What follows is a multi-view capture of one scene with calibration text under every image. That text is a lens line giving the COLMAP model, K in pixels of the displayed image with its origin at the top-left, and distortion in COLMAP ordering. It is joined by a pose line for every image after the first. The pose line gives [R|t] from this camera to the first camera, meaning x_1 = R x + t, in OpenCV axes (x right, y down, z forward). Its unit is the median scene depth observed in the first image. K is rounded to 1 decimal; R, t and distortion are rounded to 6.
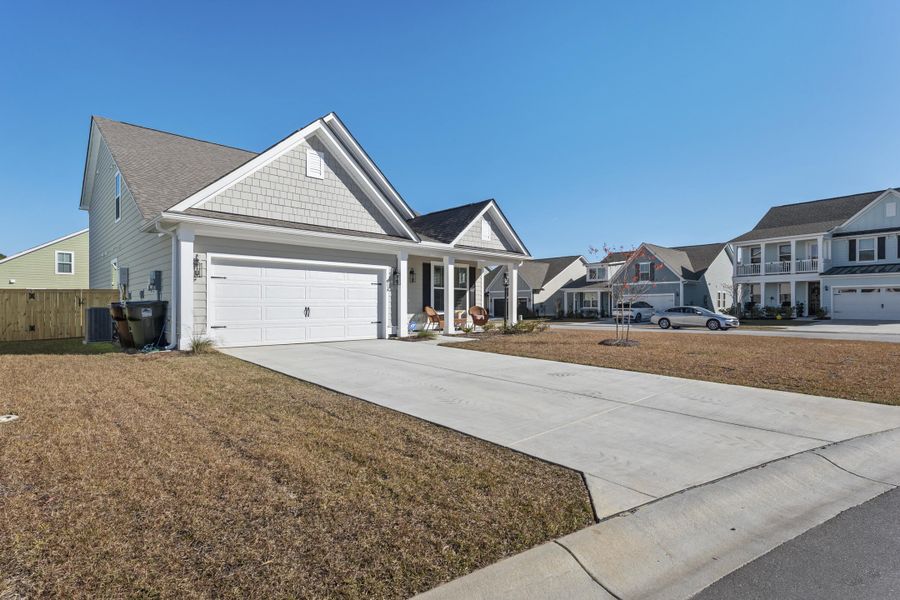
lens RADIAL K [[458.7, 0, 448.1], [0, 458.7, 309.8], [0, 0, 1]] dist [-0.001980, 0.001543]
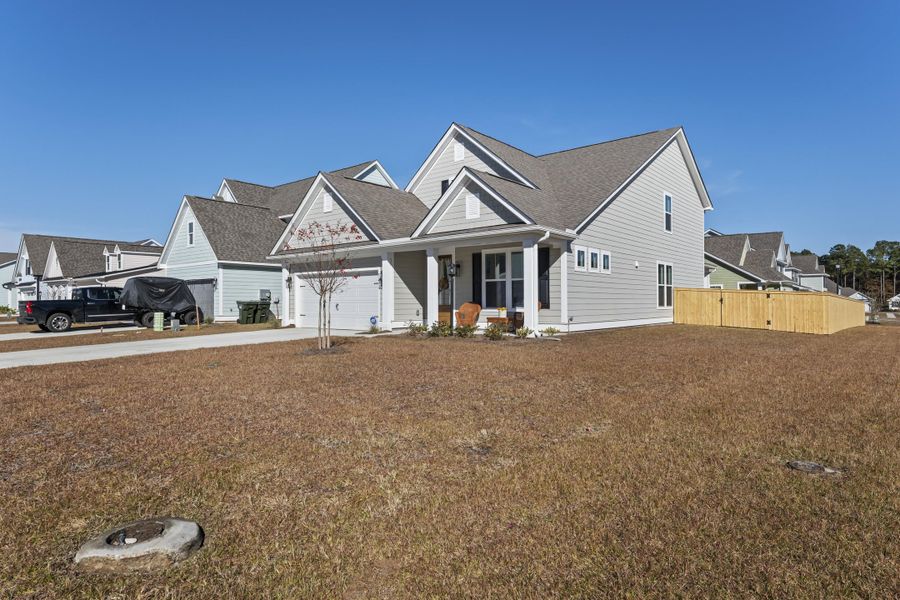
lens RADIAL K [[516.8, 0, 452.0], [0, 516.8, 303.4], [0, 0, 1]] dist [-0.000669, -0.000111]
pose [[0.120420, -0.002726, -0.992719, 1.151538], [-0.002881, 0.999991, -0.003095, -0.001912], [0.992719, 0.003233, 0.120411, 1.020075]]
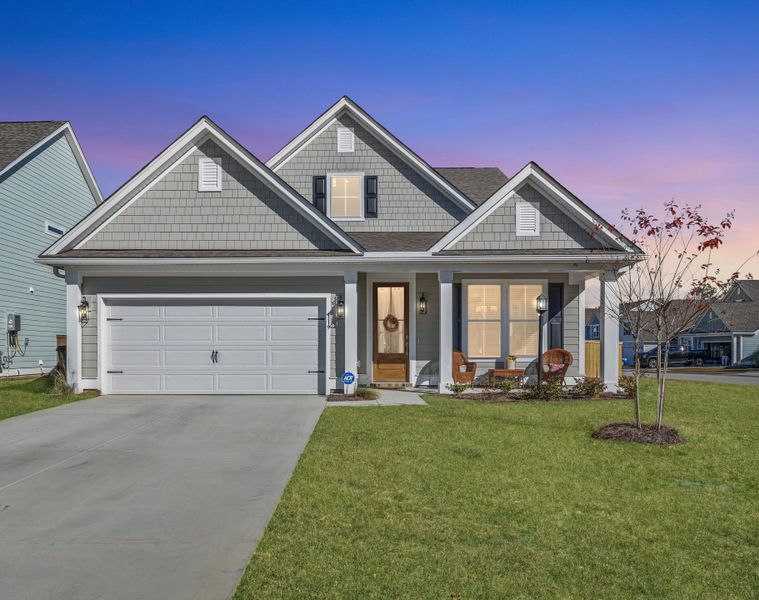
lens RADIAL K [[564.1, 0, 344.7], [0, 564.1, 359.6], [0, 0, 1]] dist [-0.004595, -0.000528]
pose [[0.713040, 0.009793, -0.701055, 0.499018], [-0.003430, 0.999939, 0.010479, -0.001382], [0.701115, -0.005068, 0.713030, 0.390704]]
